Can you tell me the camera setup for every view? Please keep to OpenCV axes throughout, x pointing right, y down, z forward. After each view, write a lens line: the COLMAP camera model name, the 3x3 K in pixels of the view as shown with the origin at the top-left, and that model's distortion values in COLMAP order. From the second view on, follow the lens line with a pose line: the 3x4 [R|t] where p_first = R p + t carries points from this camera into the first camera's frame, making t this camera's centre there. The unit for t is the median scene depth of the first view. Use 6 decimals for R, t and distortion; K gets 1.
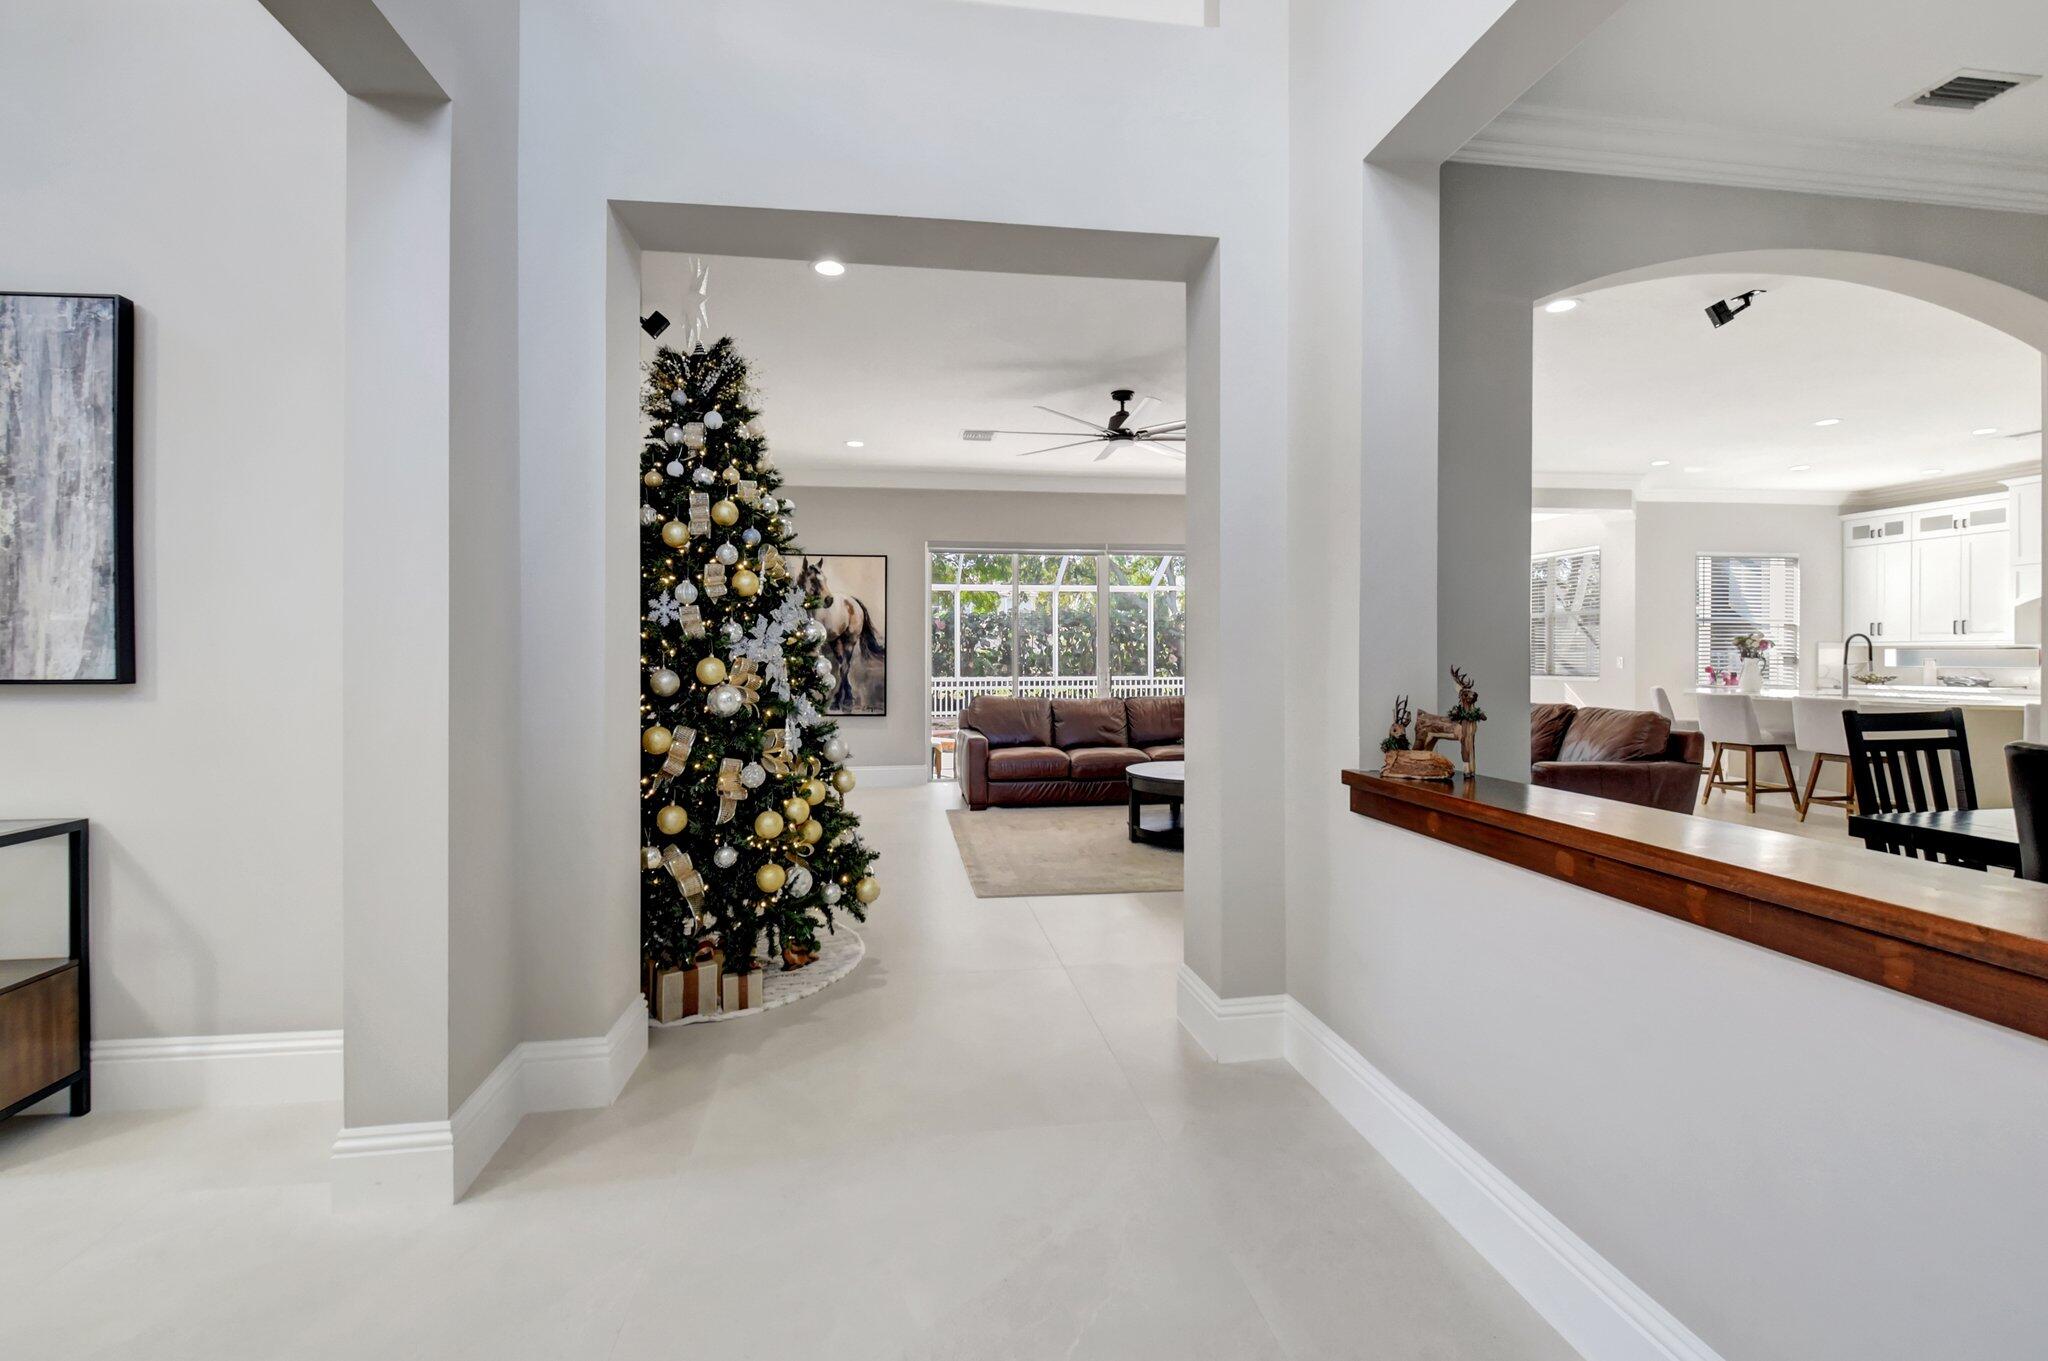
lens RADIAL K [[877.2, 0, 1029.3], [0, 877.2, 671.9], [0, 0, 1]] dist [0.000082, -0.000188]
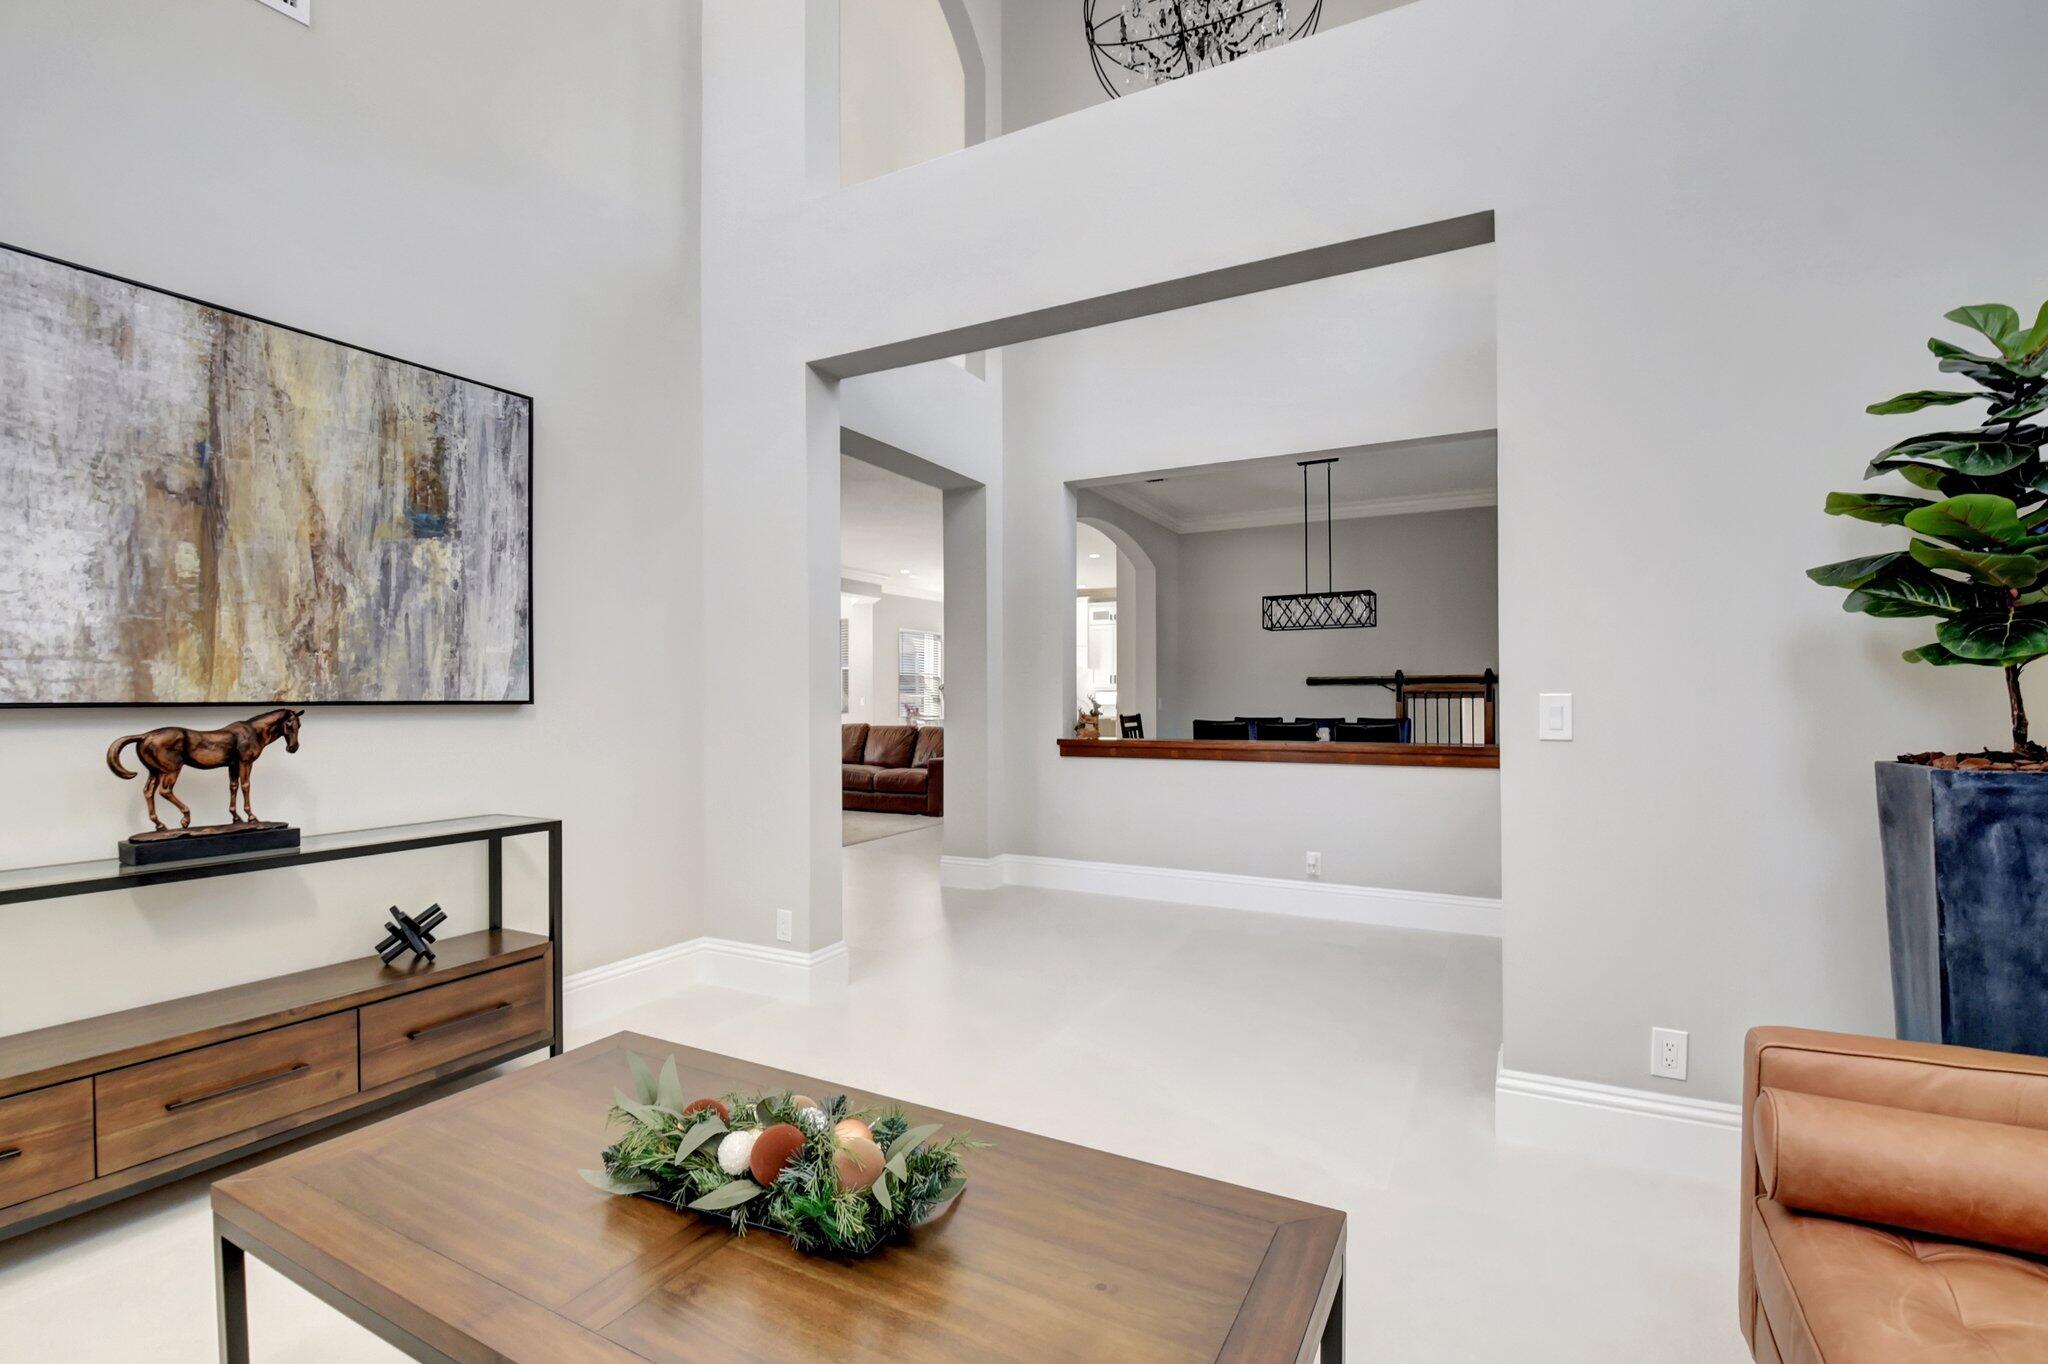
lens RADIAL K [[877.2, 0, 1011.2], [0, 877.2, 687.9], [0, 0, 1]] dist [0.000082, -0.000188]
pose [[0.574837, 0.013642, 0.818154, -1.692079], [0.003632, 0.999809, -0.019223, 0.016670], [-0.818260, 0.014022, 0.574678, -0.294216]]
